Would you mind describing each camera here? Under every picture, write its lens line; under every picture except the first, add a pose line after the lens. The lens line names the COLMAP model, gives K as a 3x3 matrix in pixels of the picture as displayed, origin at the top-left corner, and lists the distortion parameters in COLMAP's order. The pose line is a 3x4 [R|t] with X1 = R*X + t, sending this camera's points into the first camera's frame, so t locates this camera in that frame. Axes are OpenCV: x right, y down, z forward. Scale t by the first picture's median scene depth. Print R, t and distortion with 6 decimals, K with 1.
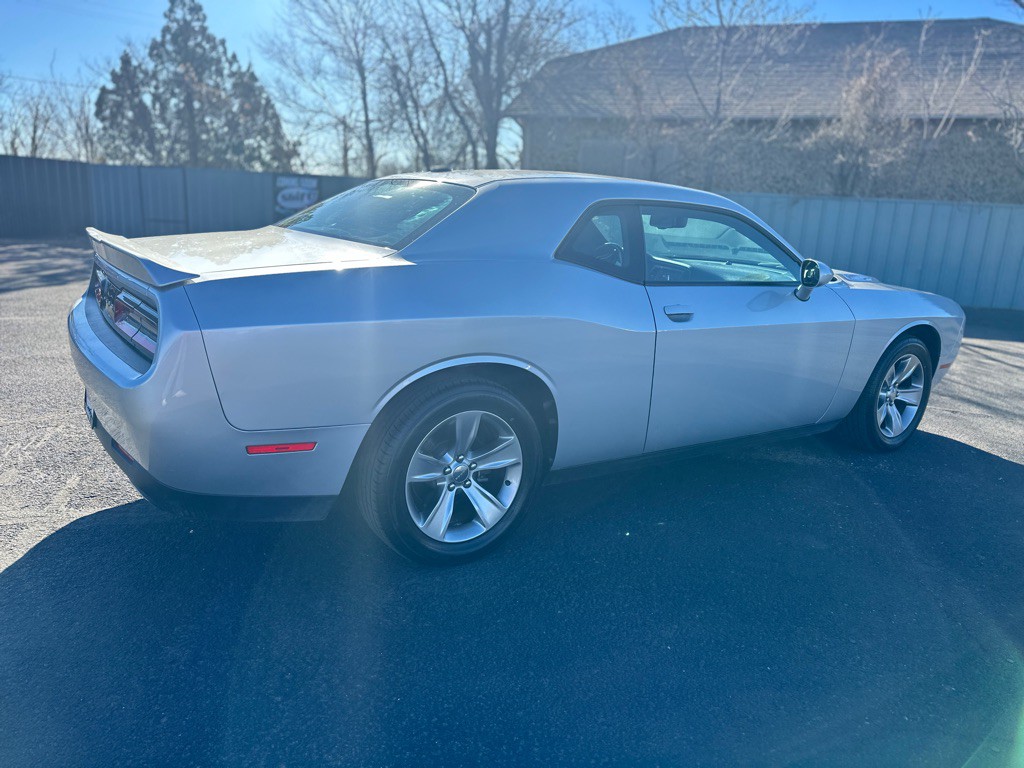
lens RADIAL K [[734.0, 0, 503.1], [0, 734.0, 379.2], [0, 0, 1]] dist [0.039611, -0.049498]
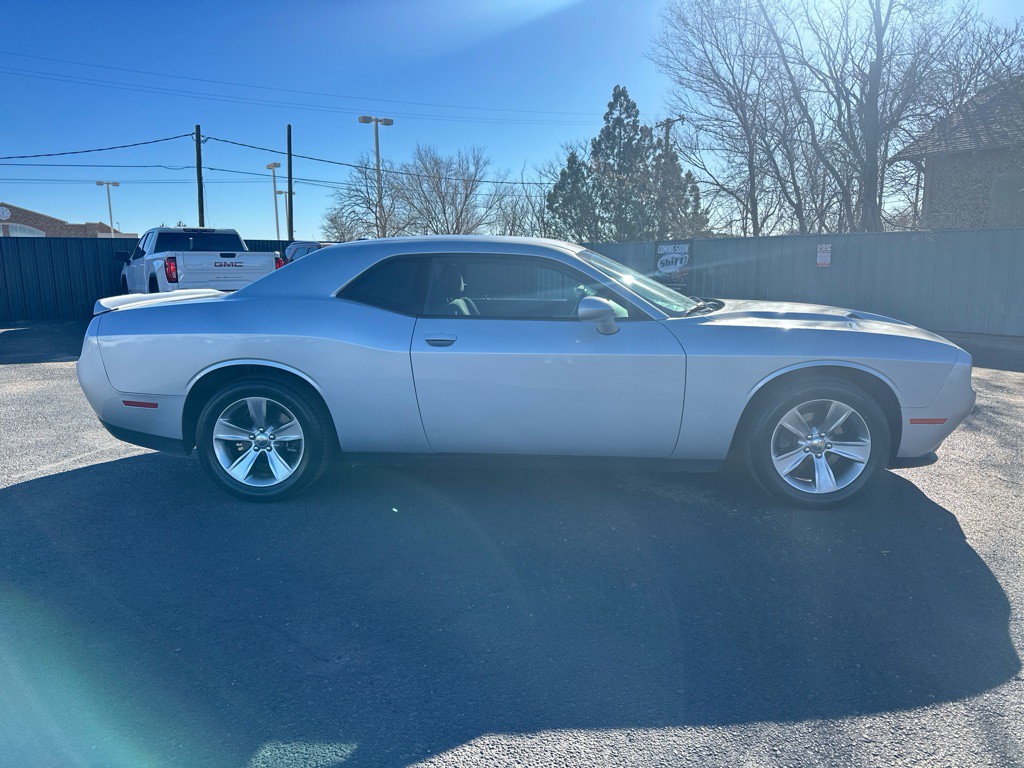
lens RADIAL K [[726.8, 0, 512.0], [0, 726.8, 384.0], [0, 0, 1]] dist [0.083083, -0.106855]
pose [[0.779917, 0.045467, -0.624230, 0.294963], [-0.095562, 0.994315, -0.046974, 0.008567], [0.618545, 0.096288, 0.779827, 0.035310]]
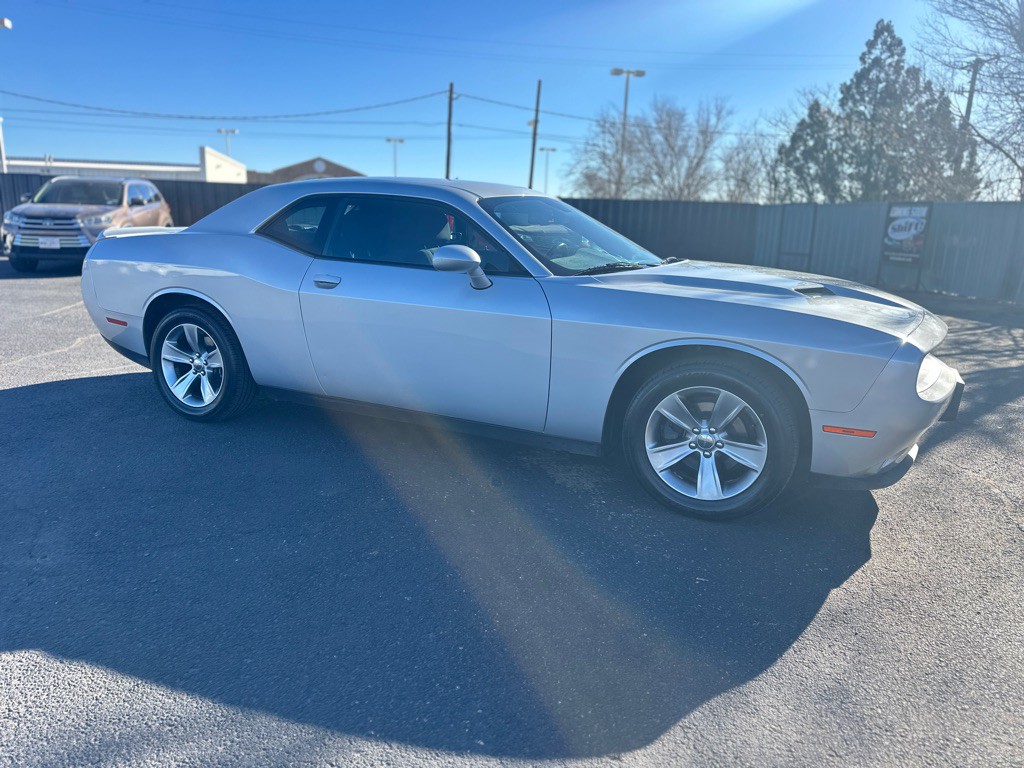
lens RADIAL K [[734.0, 0, 503.1], [0, 734.0, 379.2], [0, 0, 1]] dist [0.039611, -0.049498]
pose [[0.494512, 0.150303, -0.856076, 0.389983], [-0.202535, 0.977748, 0.054671, -0.015117], [0.845244, 0.146349, 0.513950, 0.174758]]
